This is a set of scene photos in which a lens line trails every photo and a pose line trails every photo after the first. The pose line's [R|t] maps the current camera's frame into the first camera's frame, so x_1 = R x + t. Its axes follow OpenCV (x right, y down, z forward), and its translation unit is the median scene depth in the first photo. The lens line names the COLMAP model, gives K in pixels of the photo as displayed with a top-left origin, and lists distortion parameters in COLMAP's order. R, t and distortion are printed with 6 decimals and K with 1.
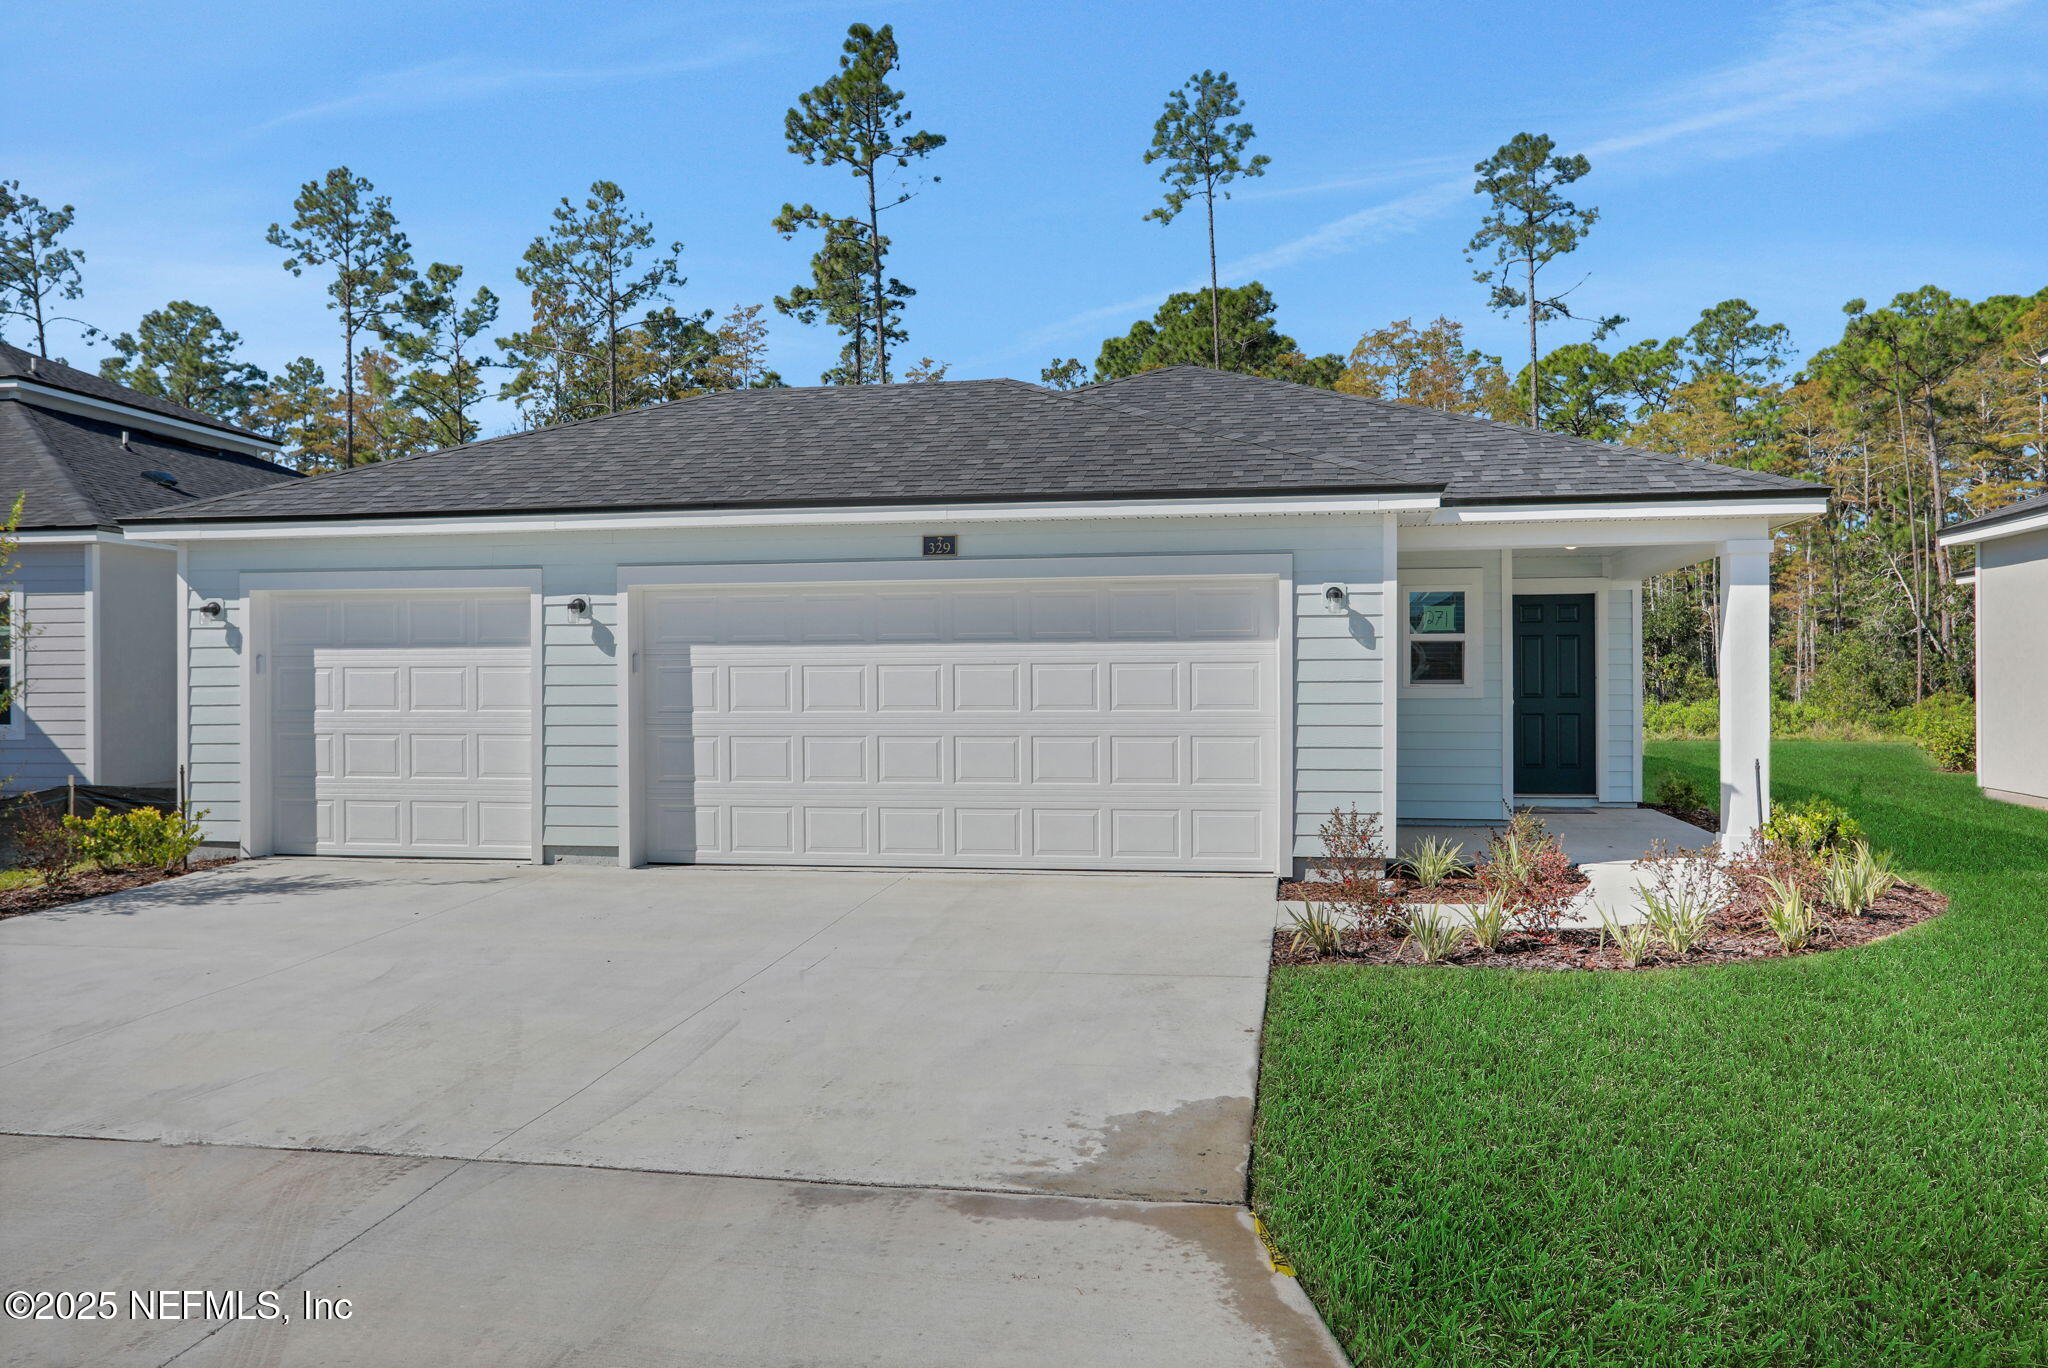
lens RADIAL K [[1308.4, 0, 1020.9], [0, 1308.4, 671.0], [0, 0, 1]] dist [-0.029612, 0.022888]
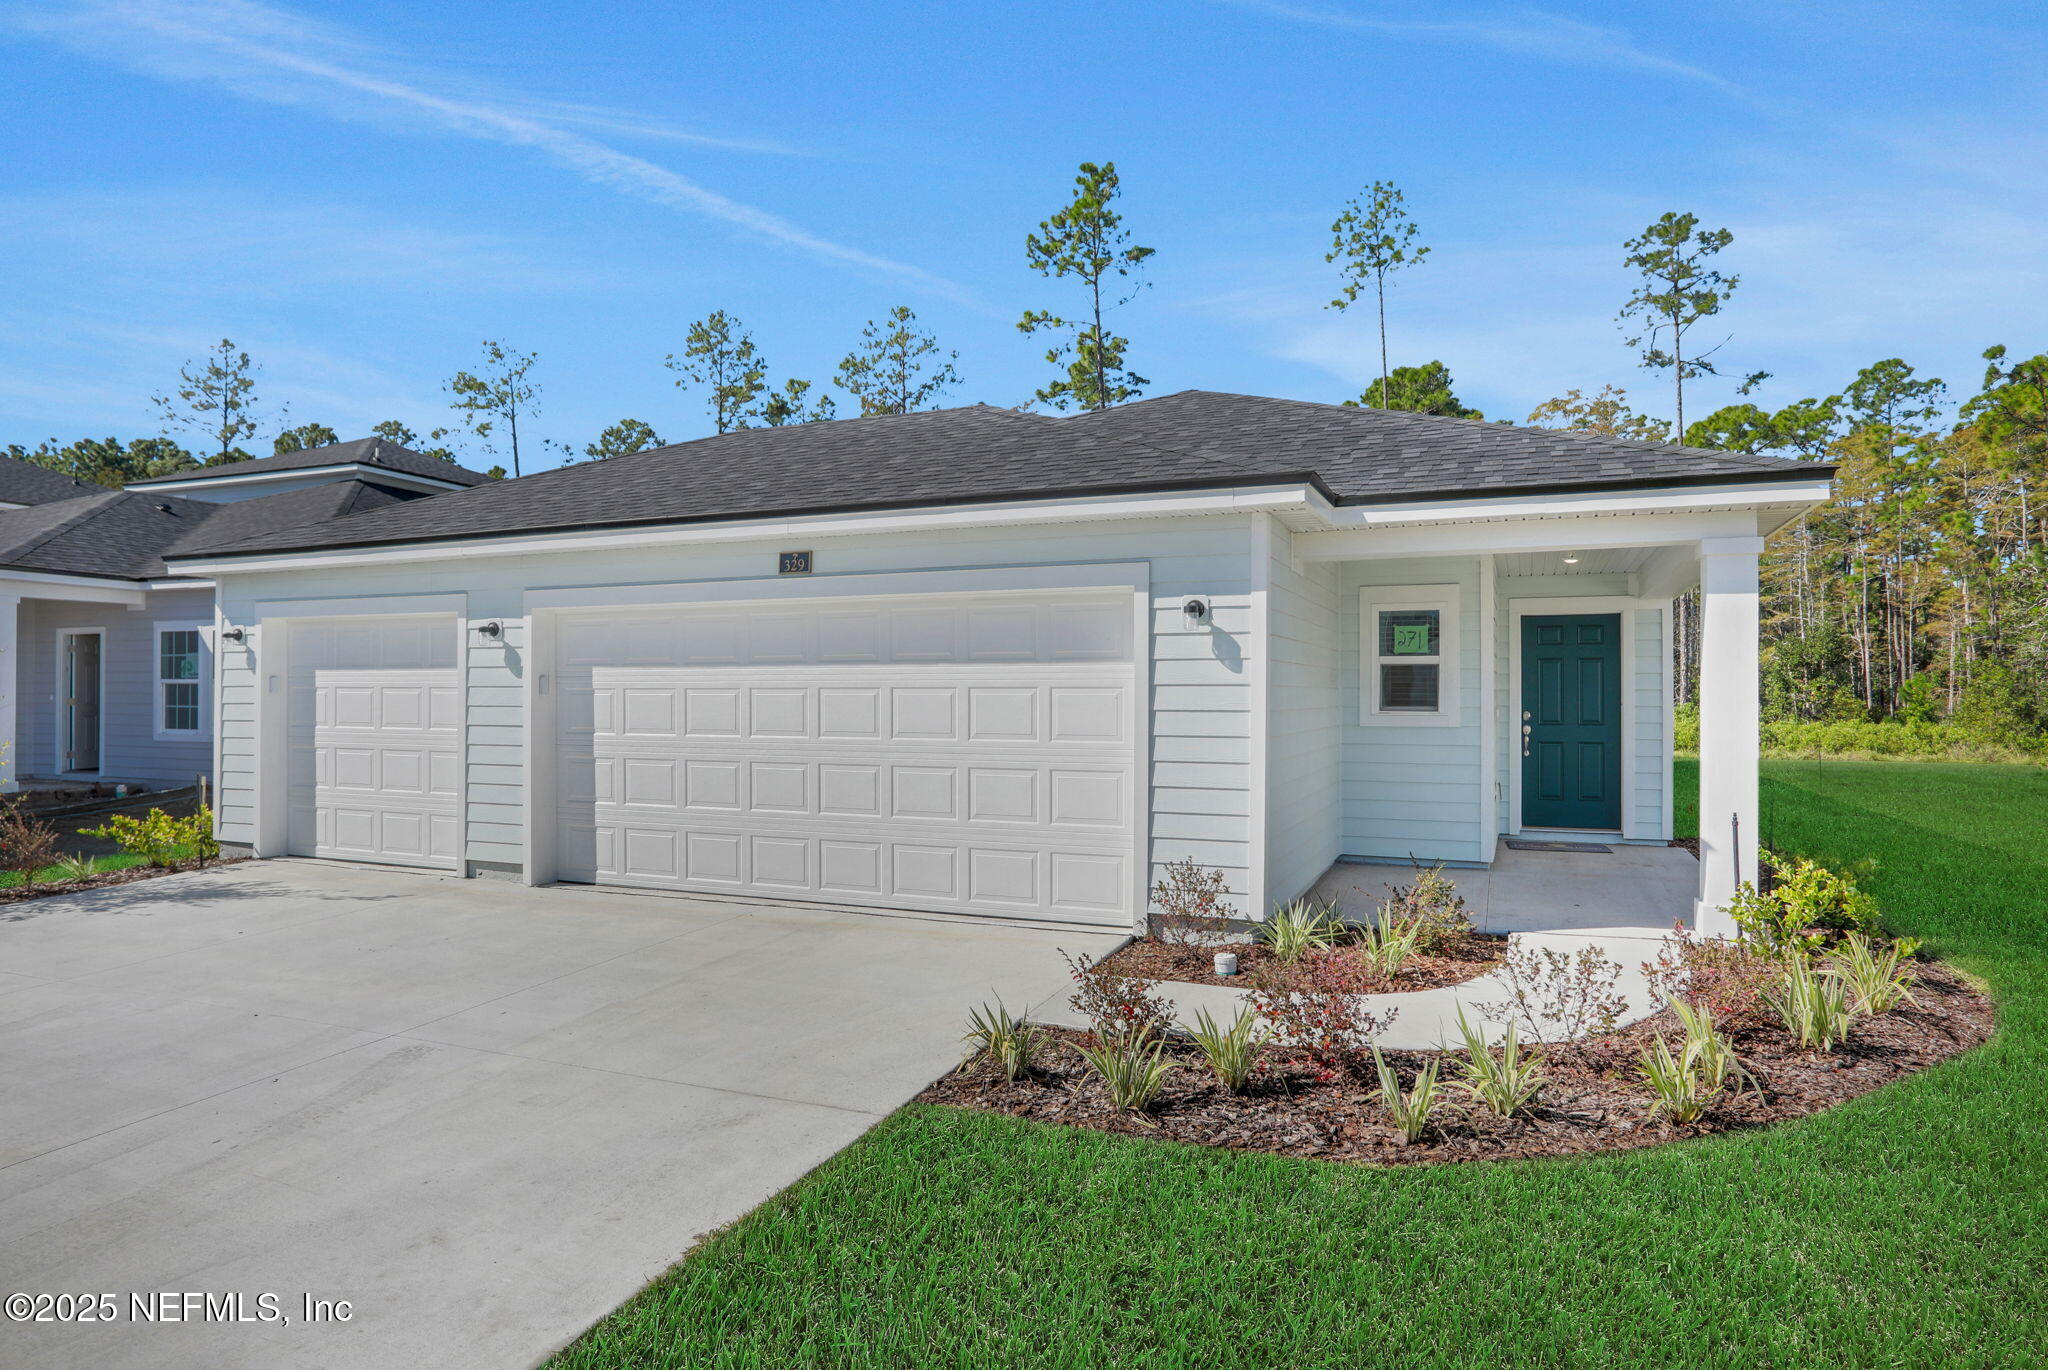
lens RADIAL K [[1071.3, 0, 1024.0], [0, 1071.3, 685.0], [0, 0, 1]] dist [-0.061770, 0.026494]
pose [[0.981914, 0.004405, -0.189277, 0.217785], [-0.005155, 0.999981, -0.003475, -0.004795], [0.189258, 0.004388, 0.981918, 0.243362]]
